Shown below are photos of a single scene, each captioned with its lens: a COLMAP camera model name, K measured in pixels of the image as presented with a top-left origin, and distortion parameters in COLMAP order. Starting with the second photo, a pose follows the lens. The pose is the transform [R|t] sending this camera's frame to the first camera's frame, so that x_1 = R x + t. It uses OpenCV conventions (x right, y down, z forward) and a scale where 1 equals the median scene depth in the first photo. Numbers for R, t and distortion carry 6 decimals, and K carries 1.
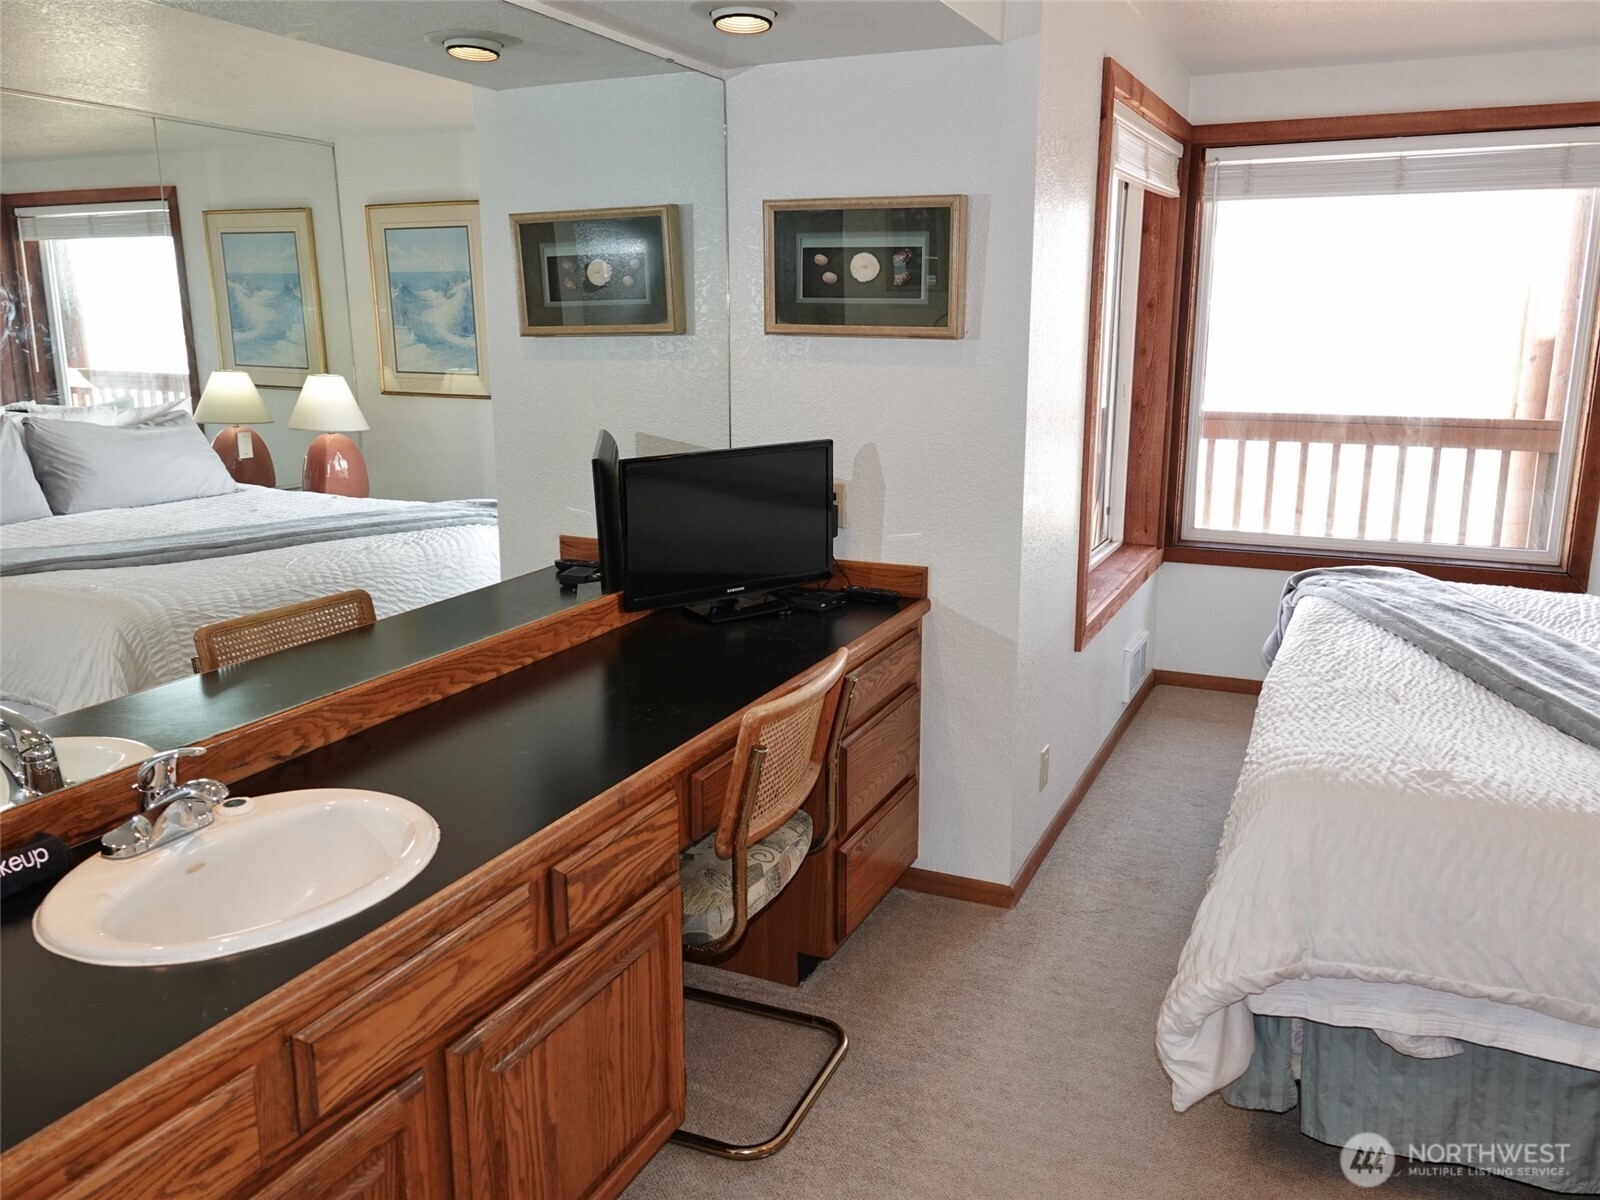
lens RADIAL K [[1255.6, 0, 800.0], [0, 1255.6, 600.0], [0, 0, 1]] dist [0.008237, -0.005820]
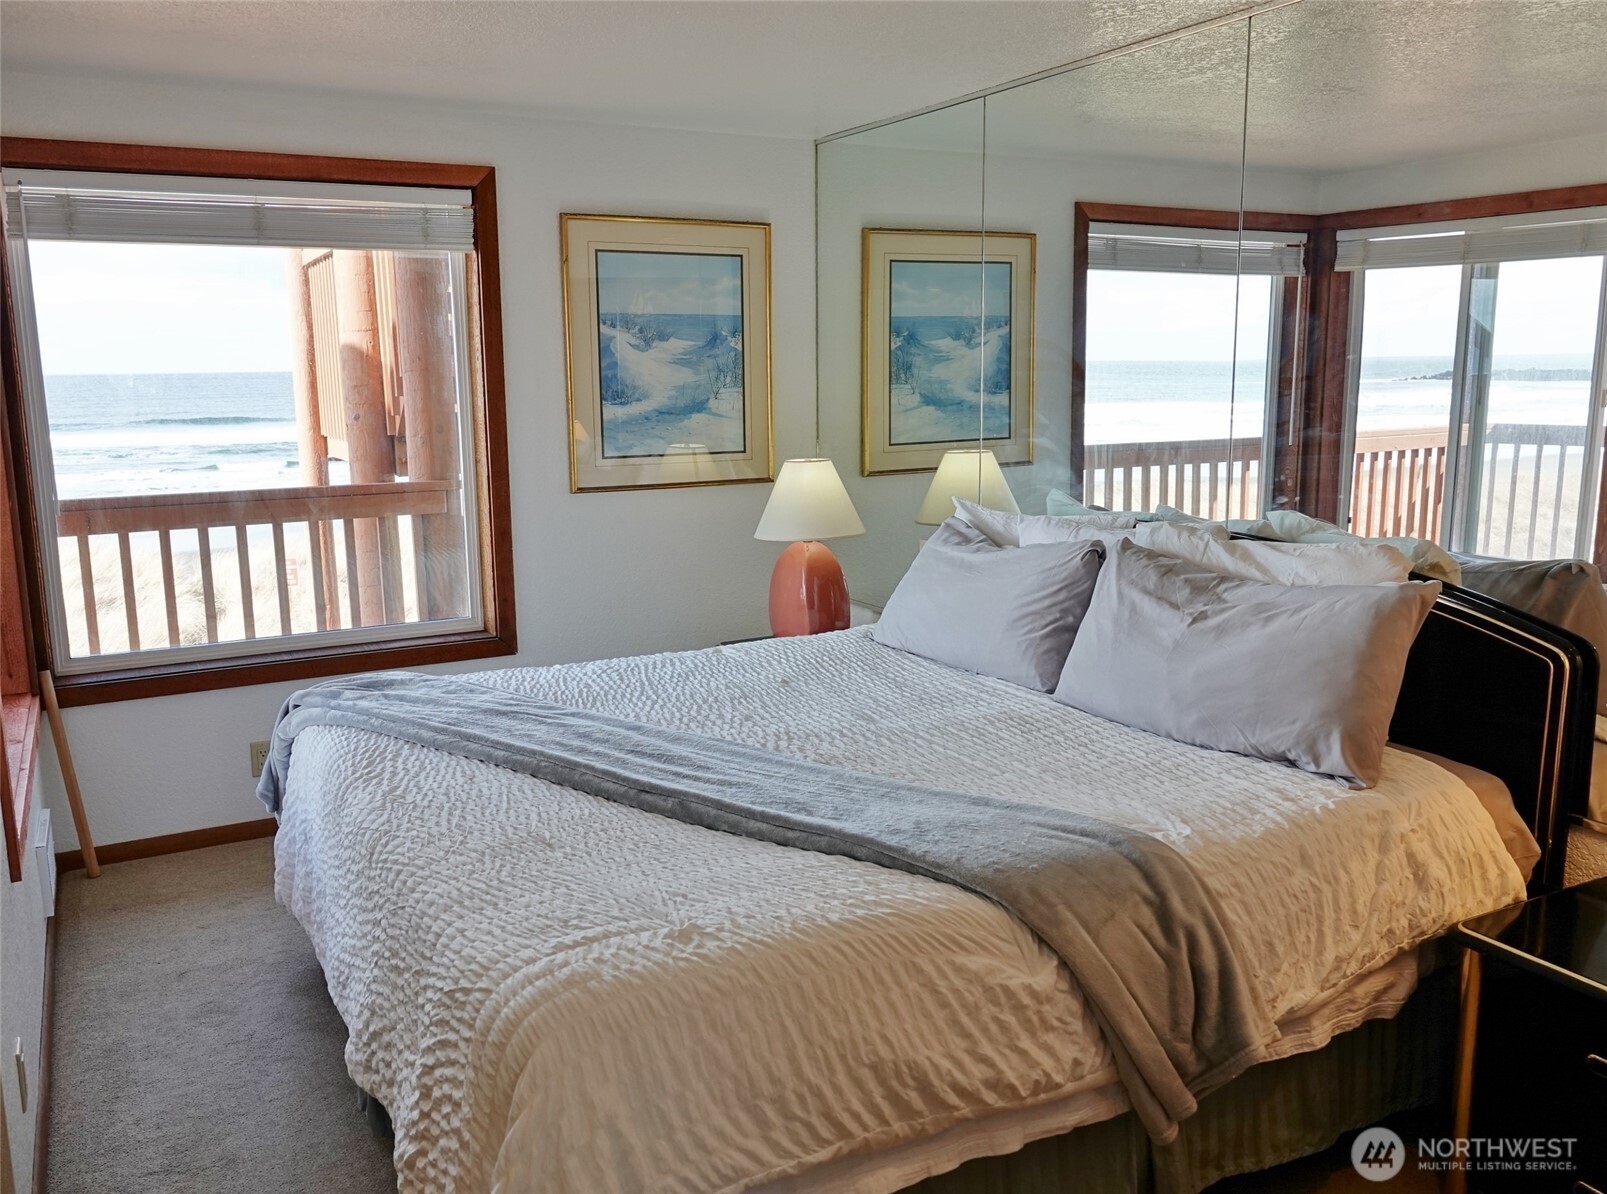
lens RADIAL K [[1327.7, 0, 803.5], [0, 1327.7, 597.0], [0, 0, 1]] dist [0.010159, -0.001041]
pose [[0.602743, -0.149613, 0.783784, -0.065587], [0.189017, 0.981079, 0.041916, -0.059088], [-0.775225, 0.122884, 0.619618, 0.196182]]
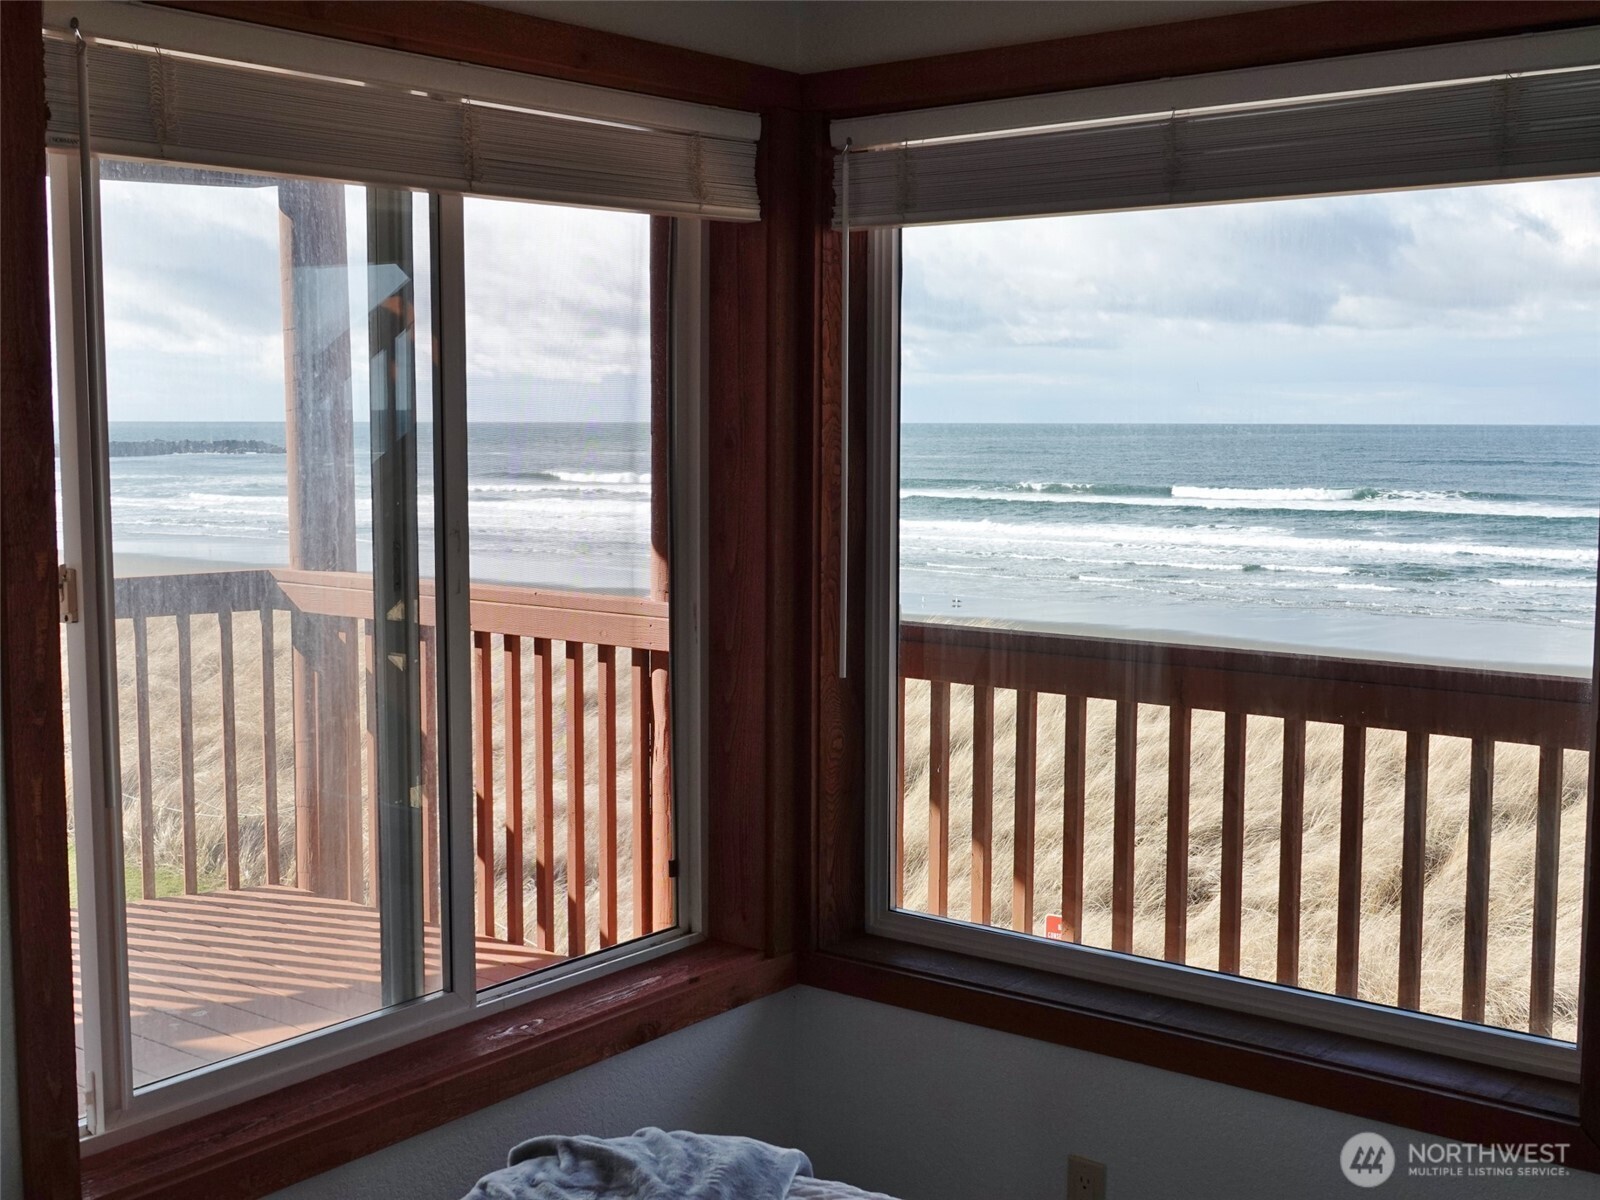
lens RADIAL K [[1884.3, 0, 800.0], [0, 1884.3, 600.0], [0, 0, 1]] dist [0.004510, -0.013083]
pose [[0.974654, 0.019795, -0.222839, 0.586628], [-0.046793, 0.992084, -0.116536, -0.118900], [0.218768, 0.124010, 0.967865, 0.410206]]
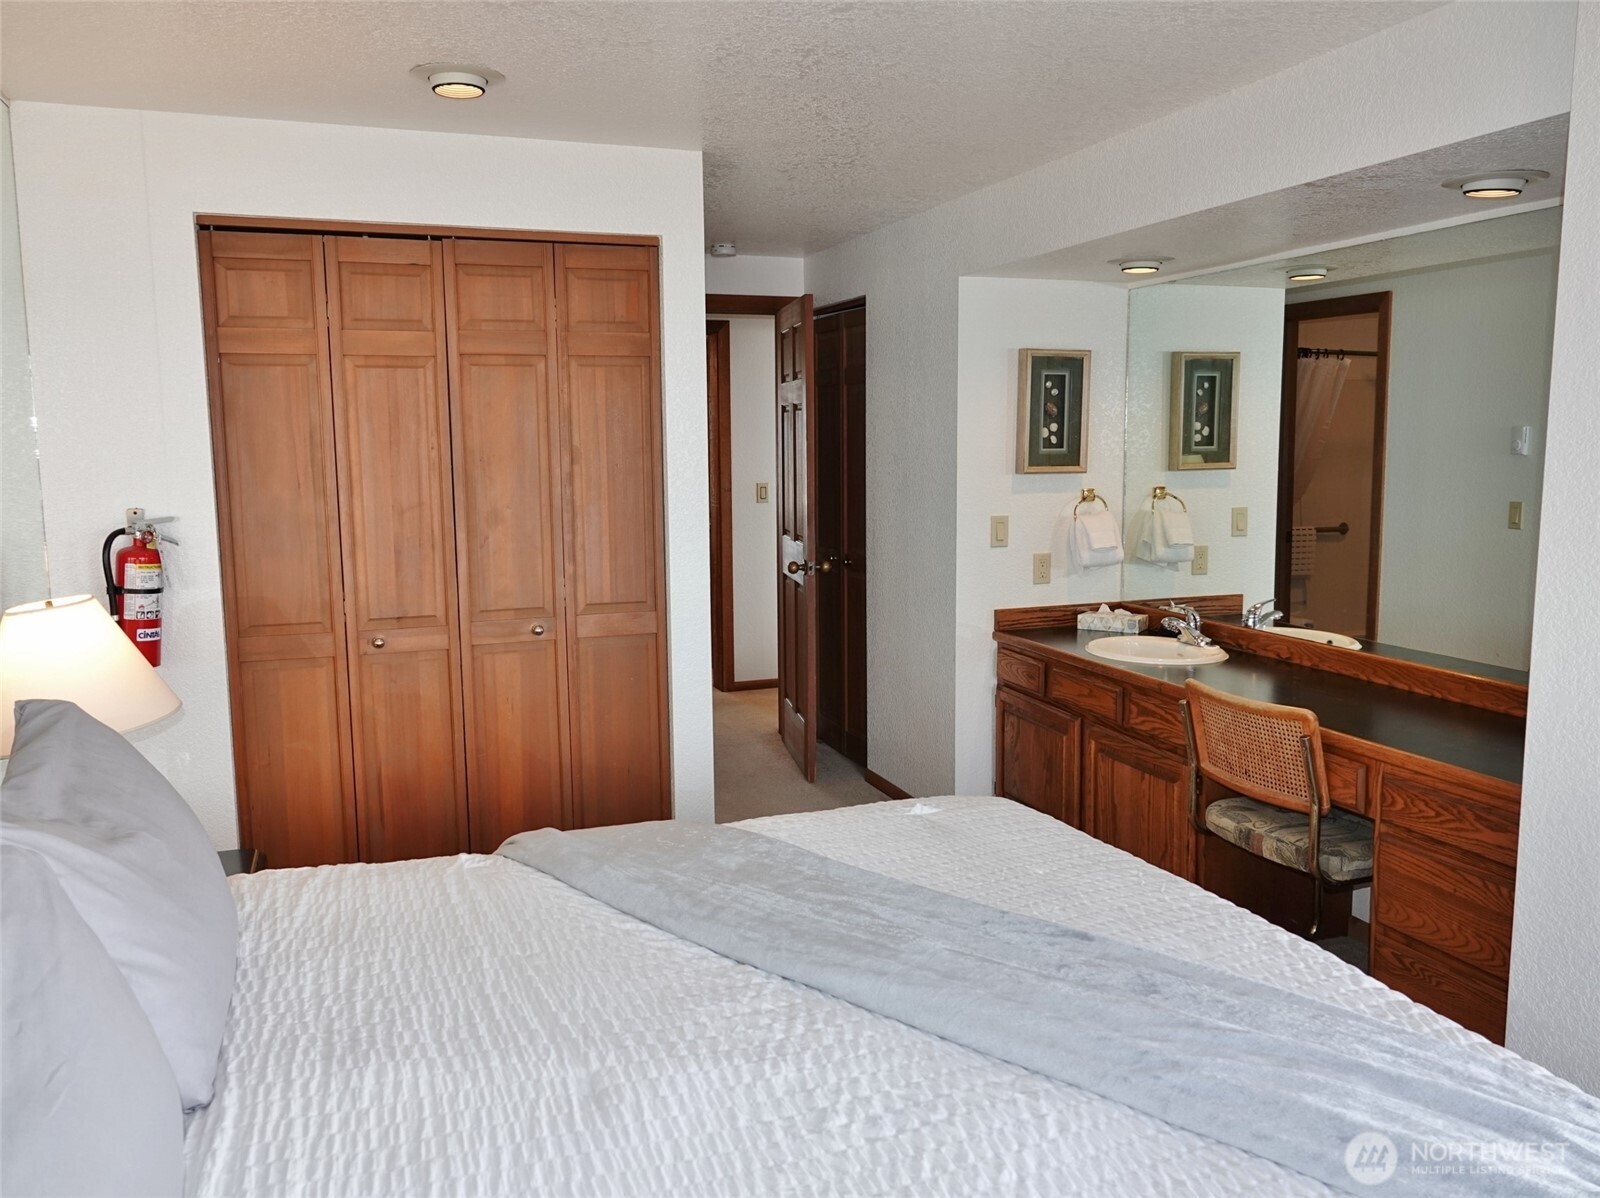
lens RADIAL K [[1255.6, 0, 800.0], [0, 1255.6, 599.0], [0, 0, 1]] dist [0.008237, -0.005820]
pose [[-0.719423, 0.095718, -0.687945, 0.794622], [-0.145127, 0.947882, 0.283652, -0.221164], [0.679241, 0.303905, -0.668037, 0.940451]]
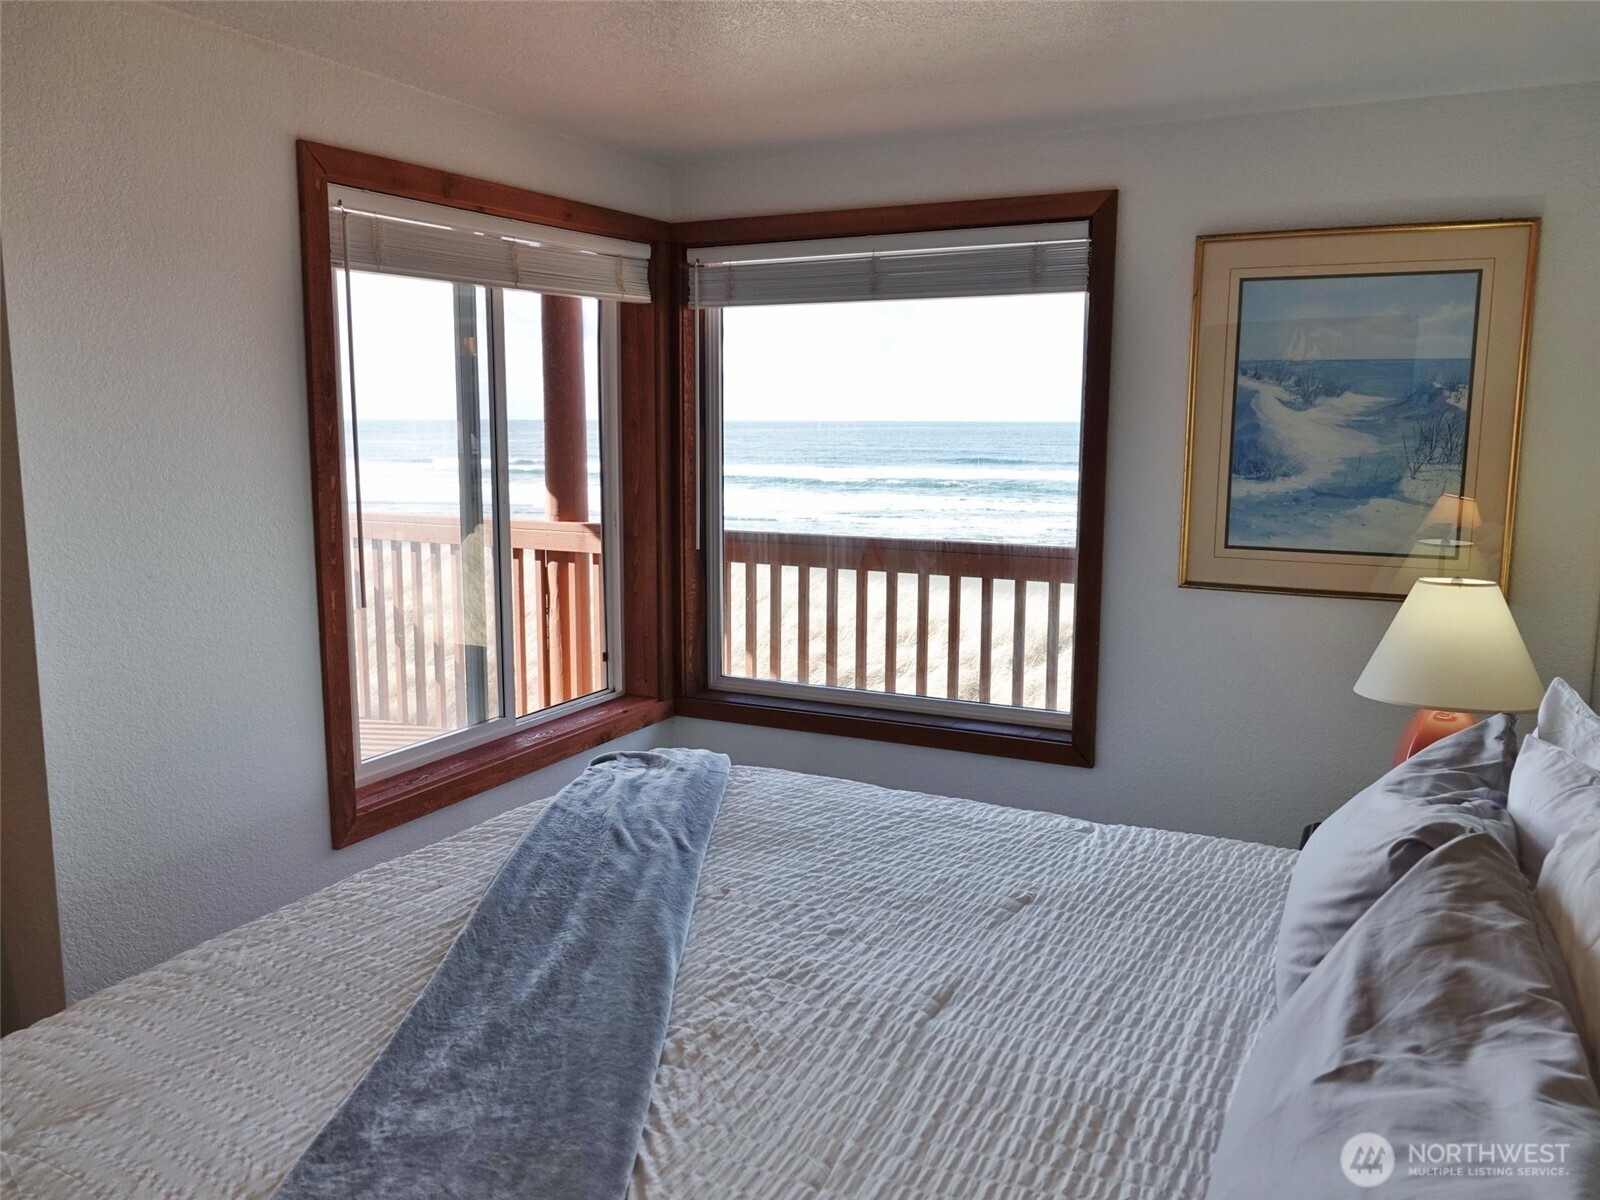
lens RADIAL K [[1255.6, 0, 800.0], [0, 1255.6, 600.0], [0, 0, 1]] dist [0.008237, -0.005820]
pose [[0.999275, 0.005411, -0.037682, 0.540442], [-0.008160, 0.997285, -0.073189, -0.062324], [0.037183, 0.073443, 0.996606, 0.179477]]
